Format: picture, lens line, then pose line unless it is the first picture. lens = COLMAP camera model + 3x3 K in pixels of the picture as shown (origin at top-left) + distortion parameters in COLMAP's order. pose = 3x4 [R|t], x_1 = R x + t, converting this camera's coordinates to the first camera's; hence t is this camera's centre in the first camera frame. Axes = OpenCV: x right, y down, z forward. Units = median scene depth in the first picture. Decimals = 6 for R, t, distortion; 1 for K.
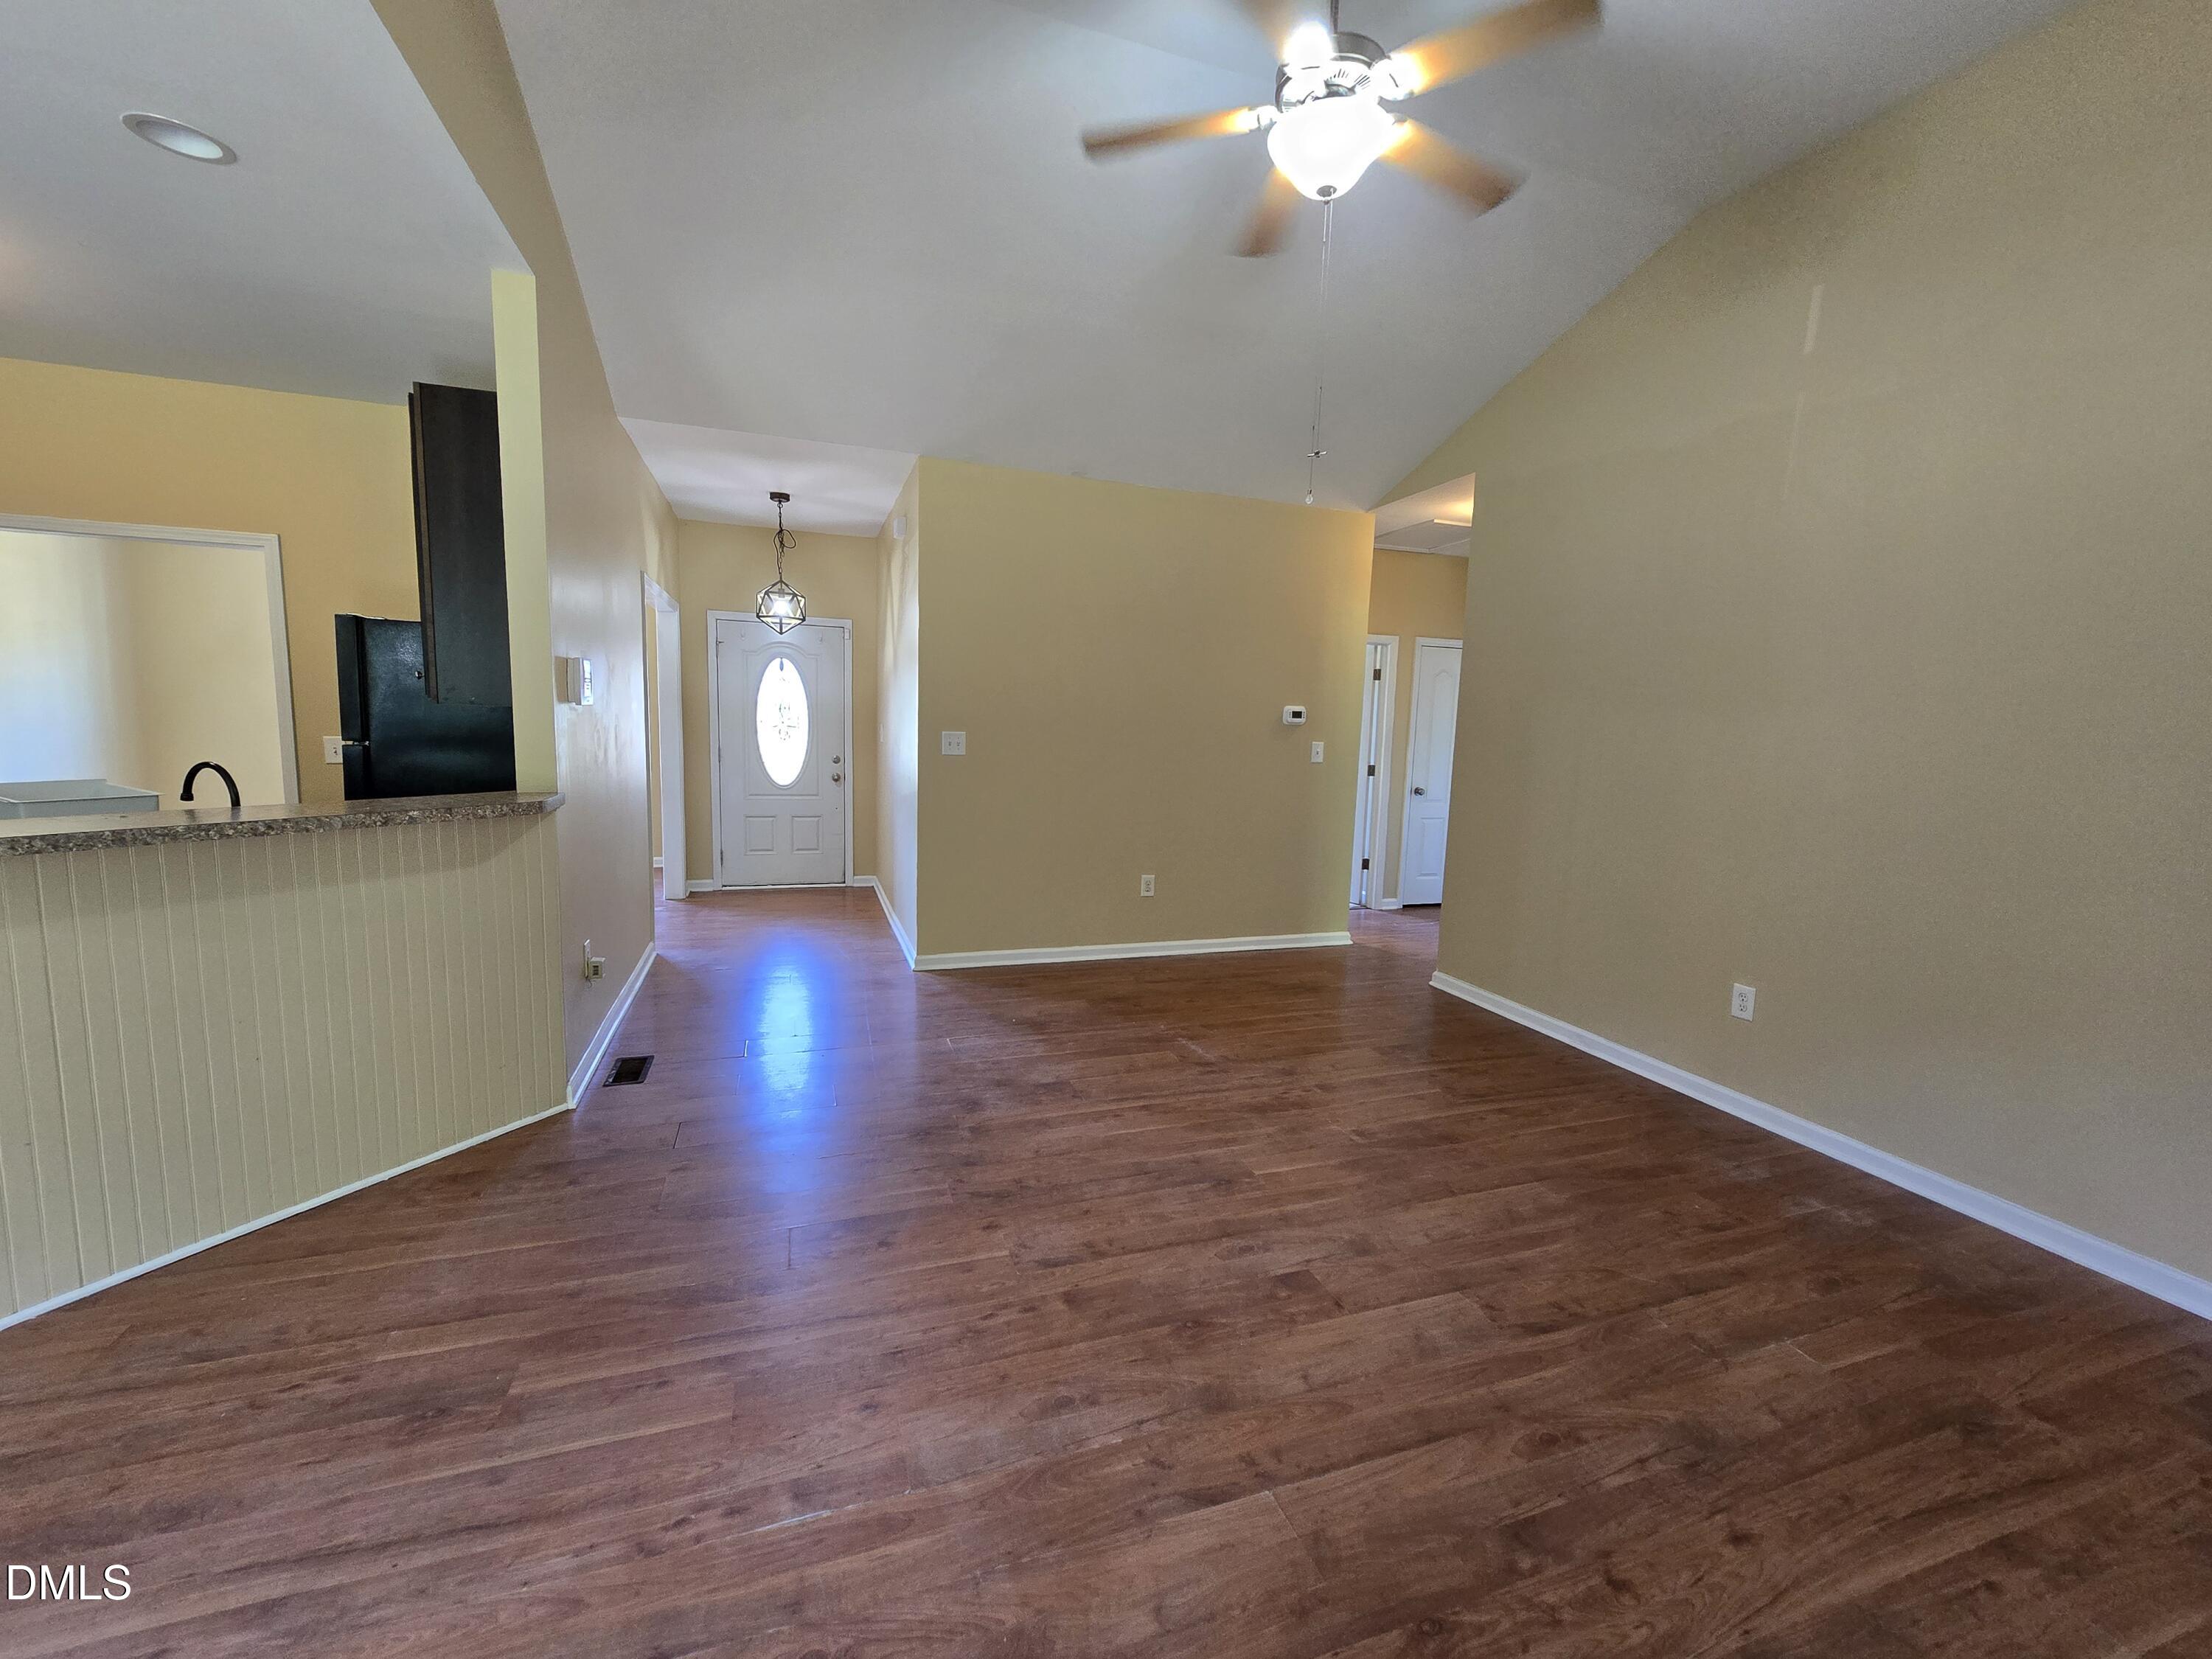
lens RADIAL K [[901.3, 0, 1106.4], [0, 901.3, 837.0], [0, 0, 1]] dist [-0.003204, 0.000416]
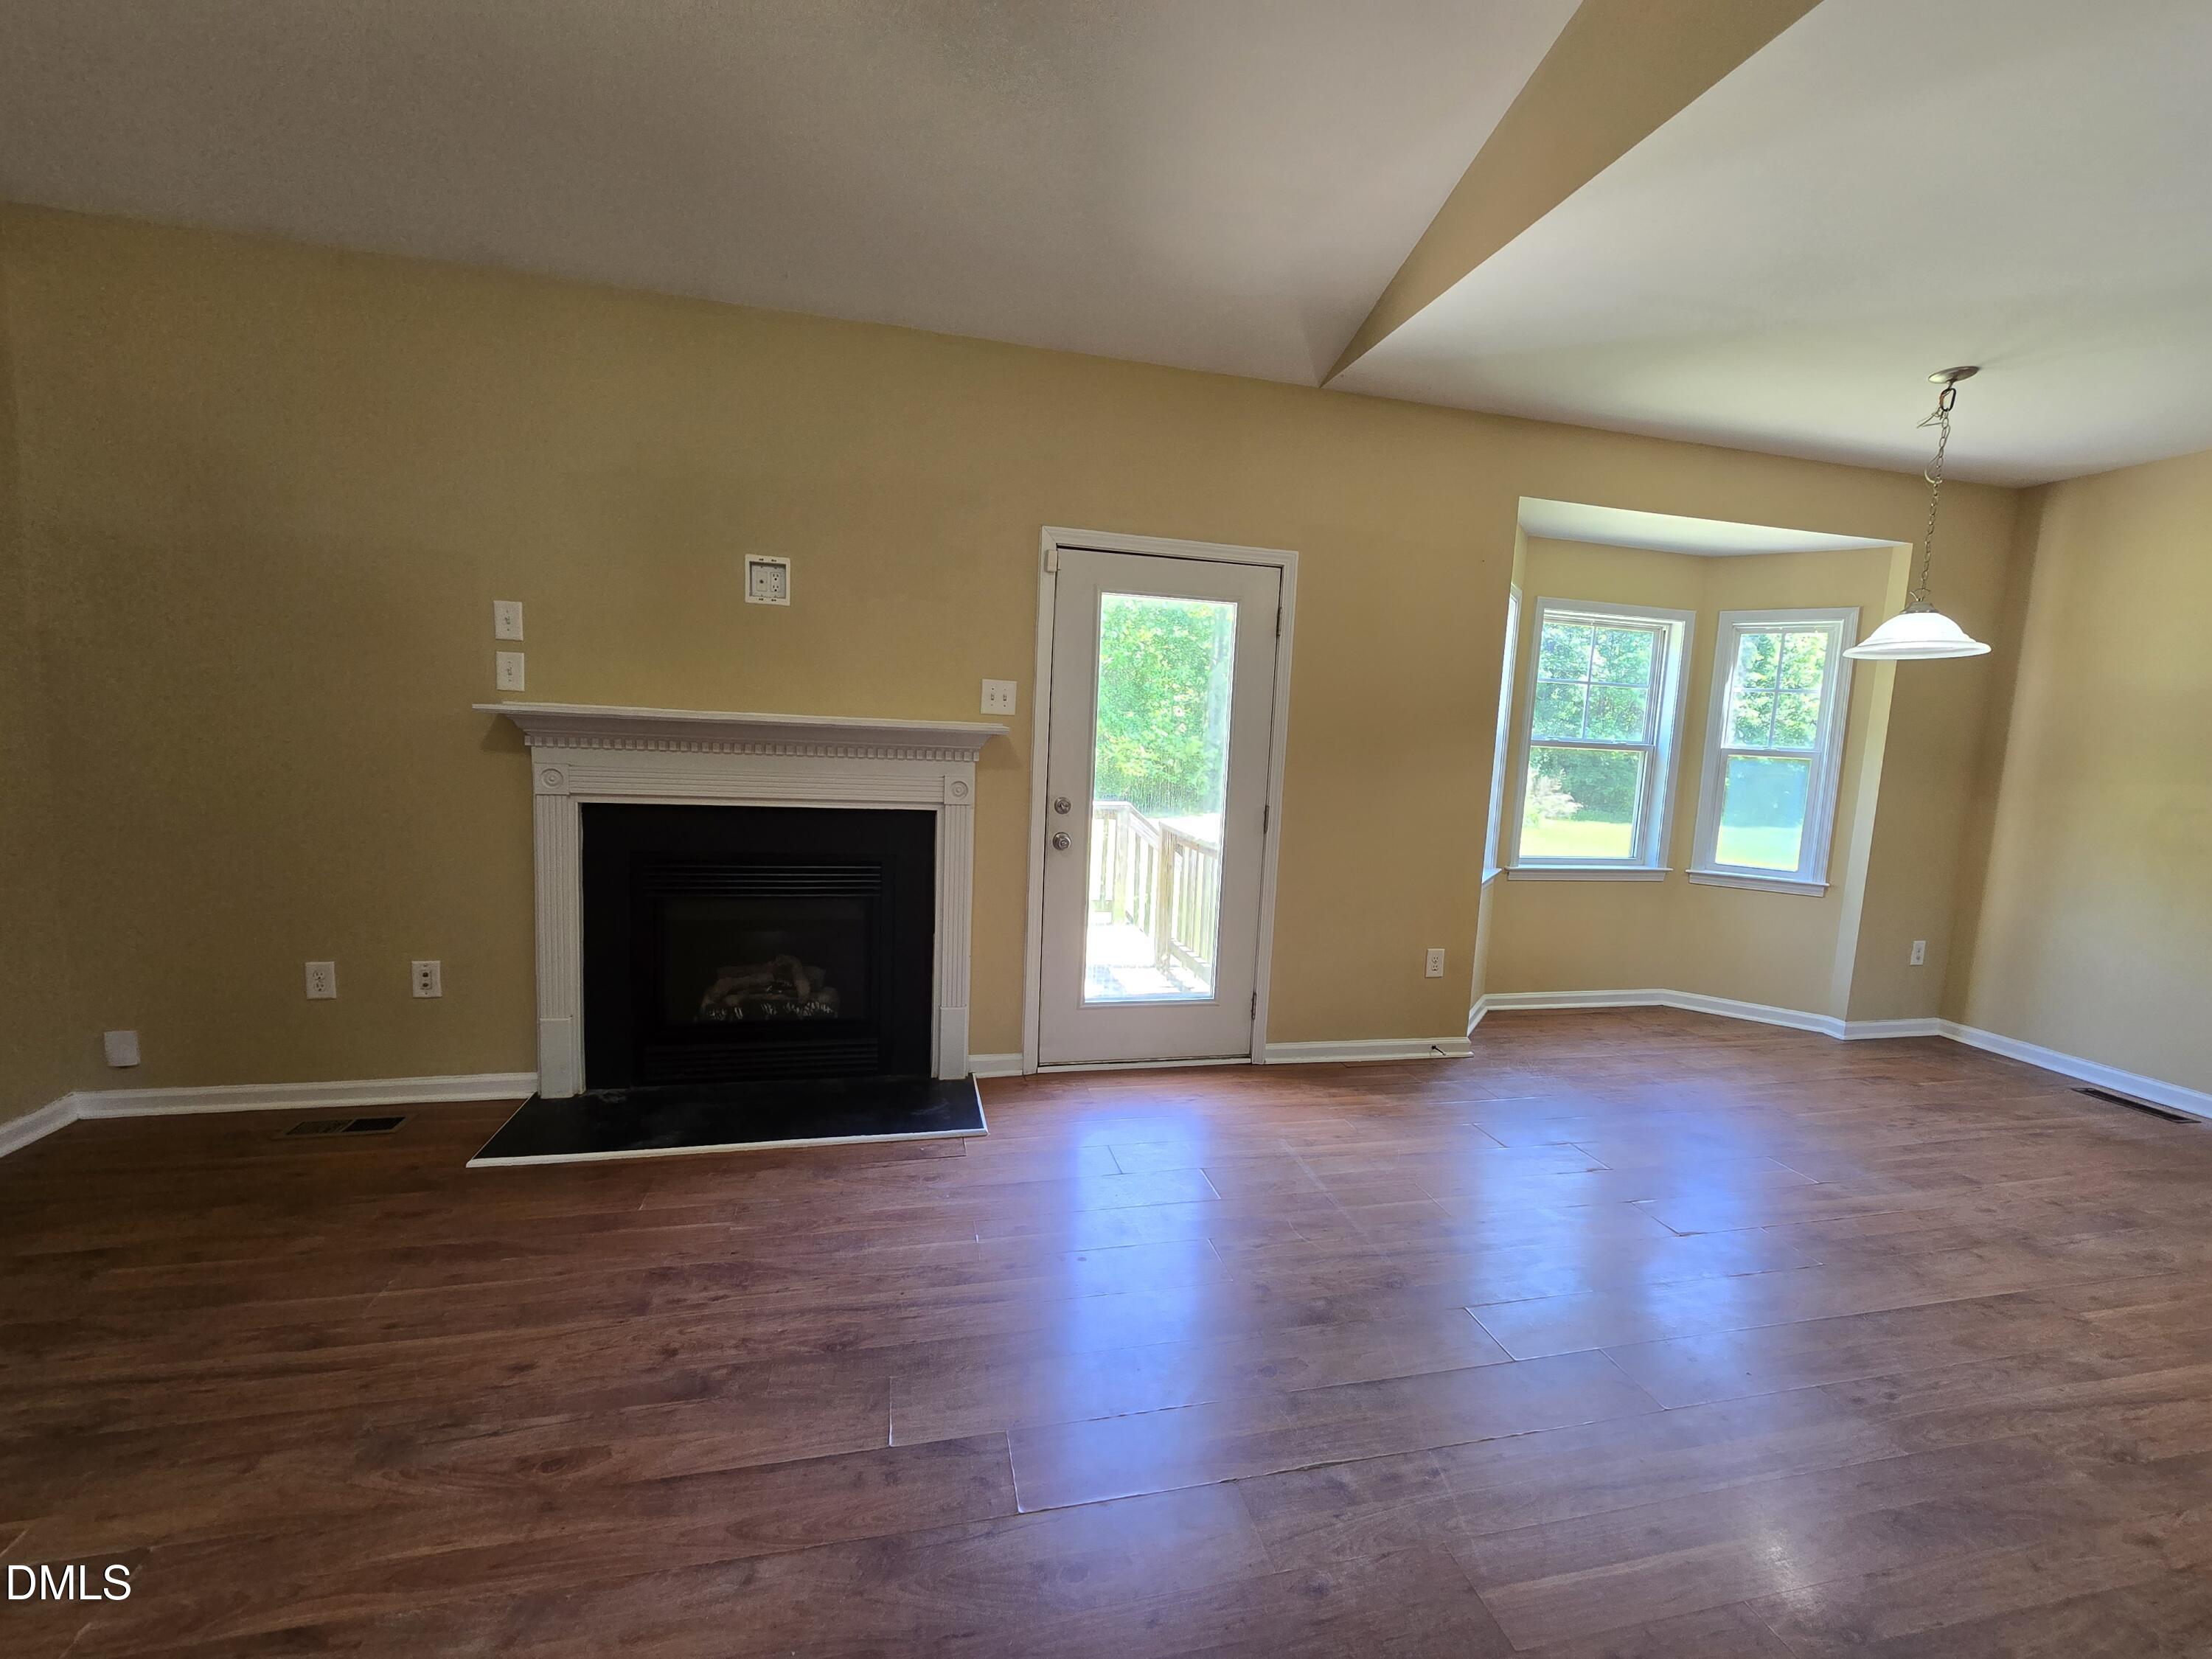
lens RADIAL K [[910.6, 0, 1112.3], [0, 910.6, 828.3], [0, 0, 1]] dist [-0.000683, -0.000567]
pose [[-0.991656, -0.088609, 0.093632, -0.075468], [-0.063833, 0.968542, 0.240525, -0.162719], [-0.111999, 0.232542, -0.966116, 1.268836]]
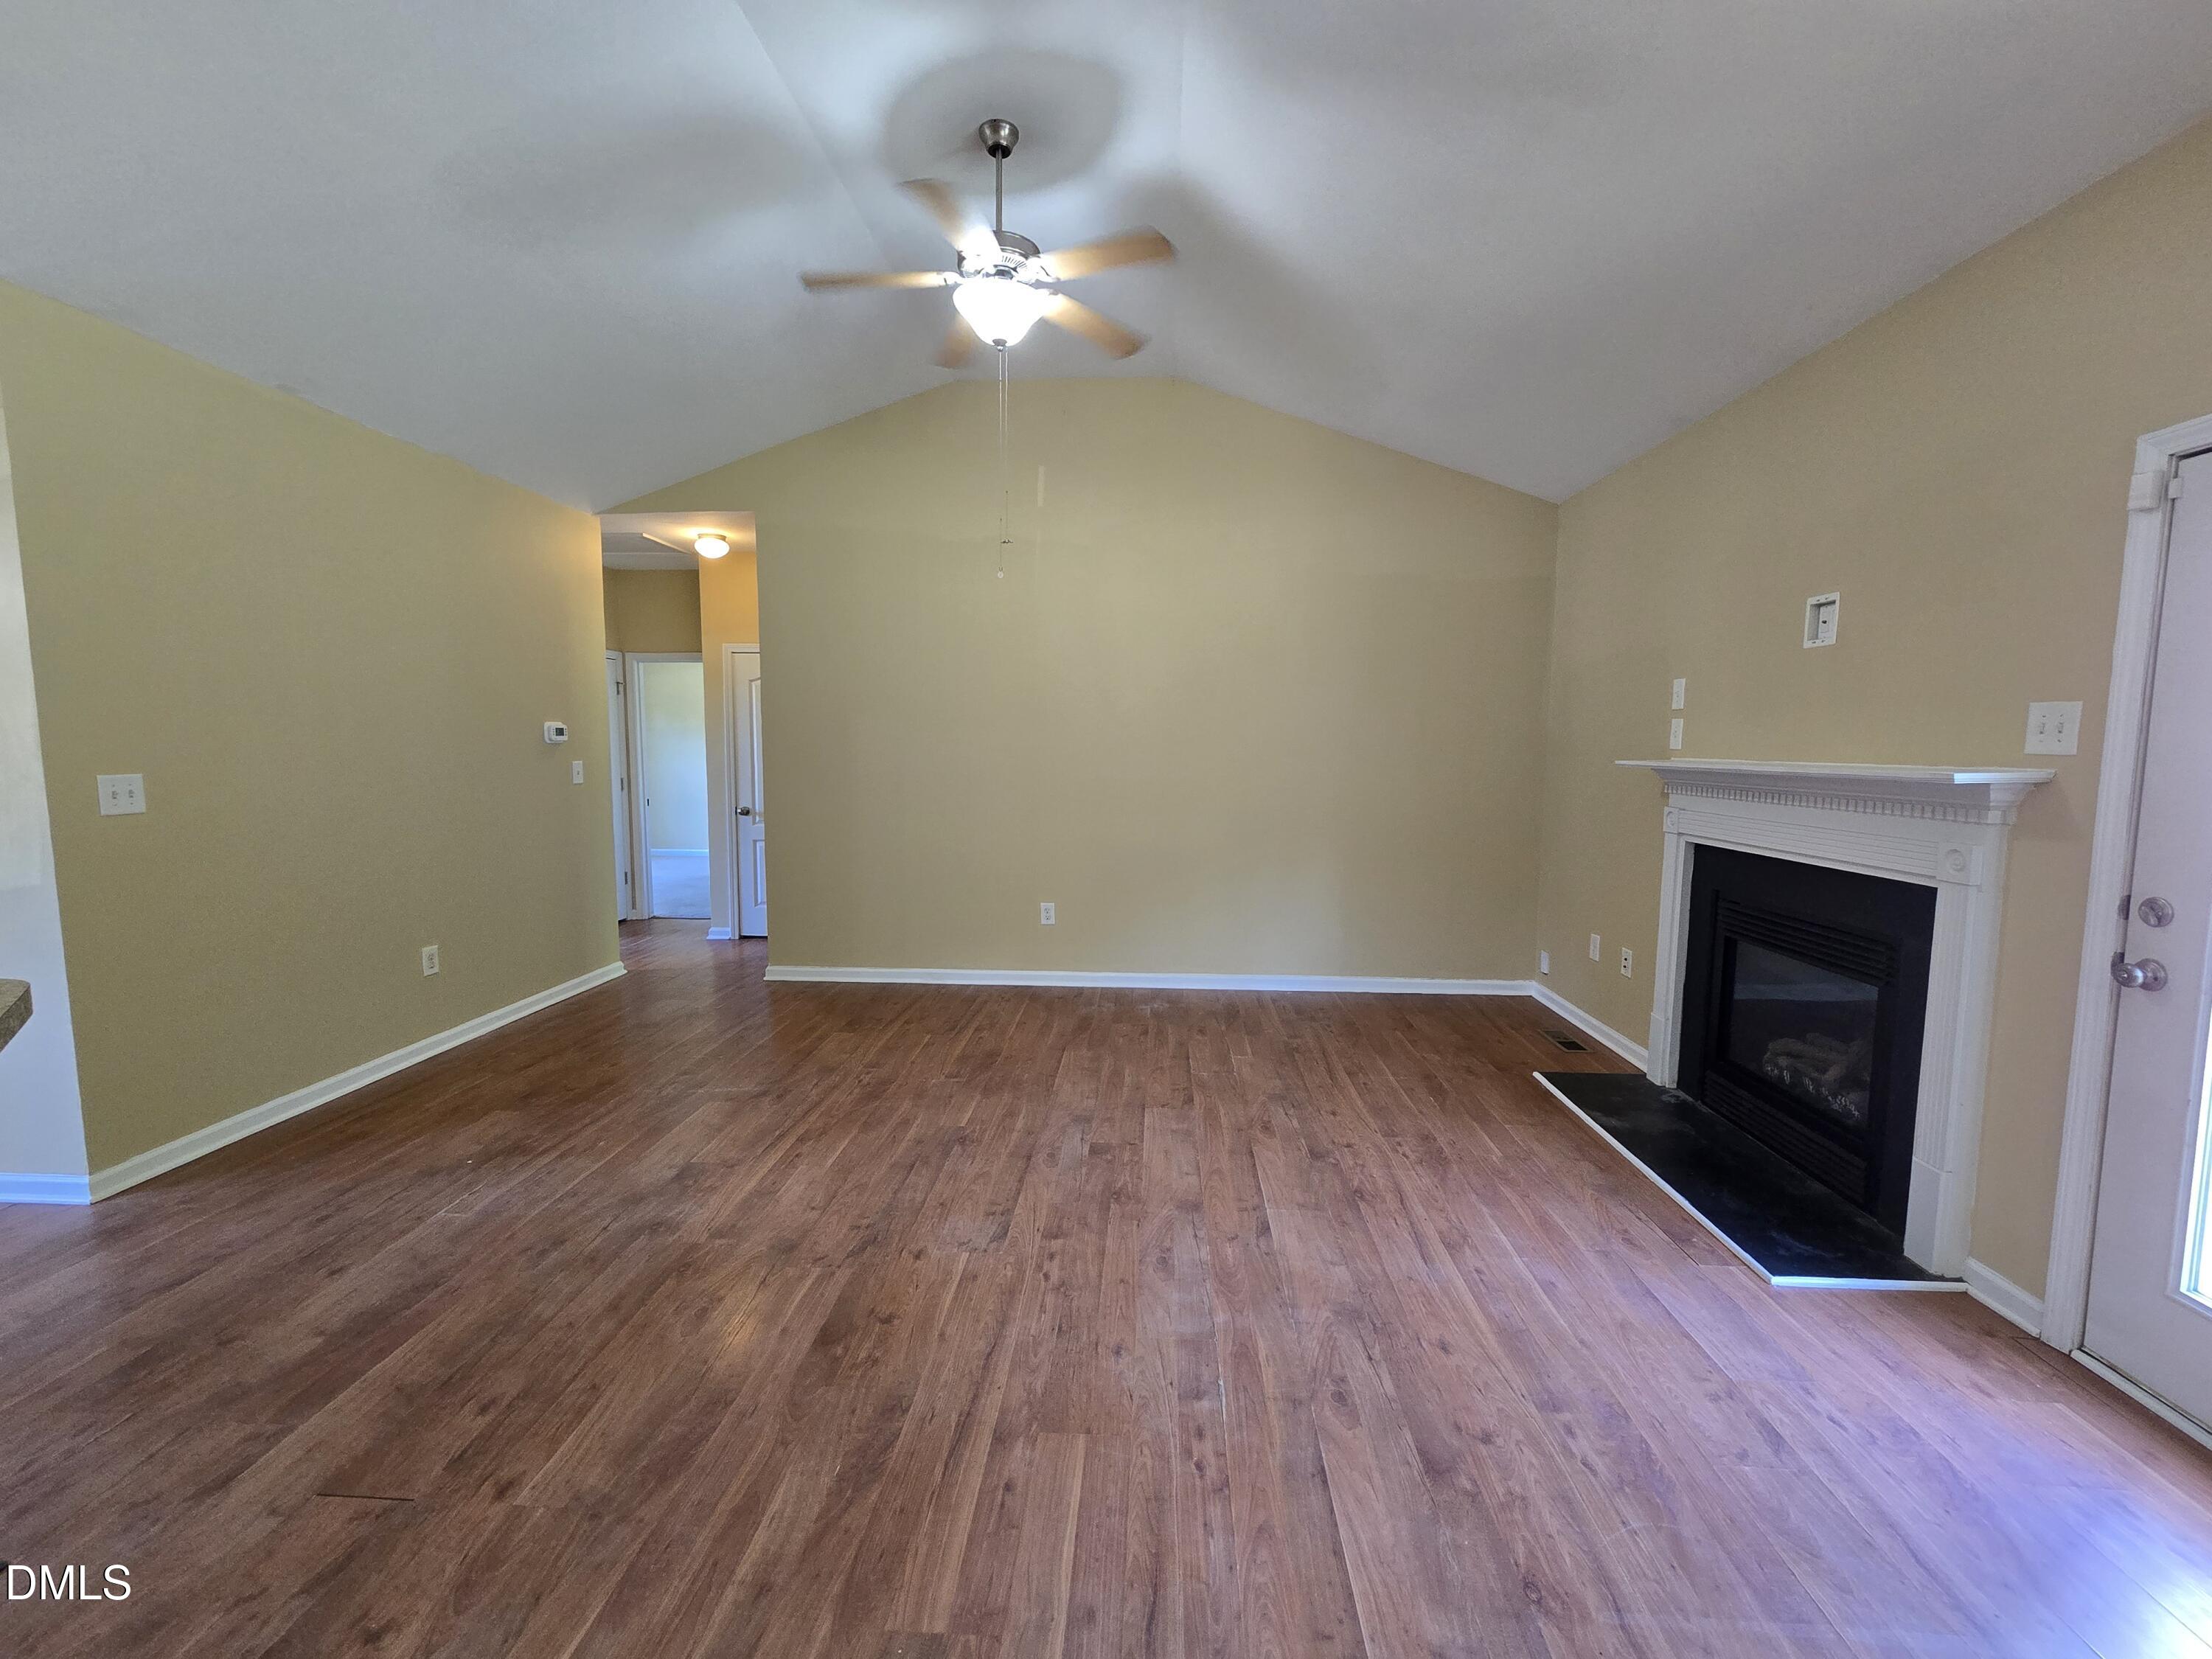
lens RADIAL K [[908.6, 0, 1112.7], [0, 908.6, 828.5], [0, 0, 1]] dist [-0.001604, 0.000169]
pose [[0.379274, -0.116718, 0.917893, -0.970499], [0.125237, 0.989359, 0.074058, -0.093180], [-0.916770, 0.086866, 0.389856, 0.378513]]
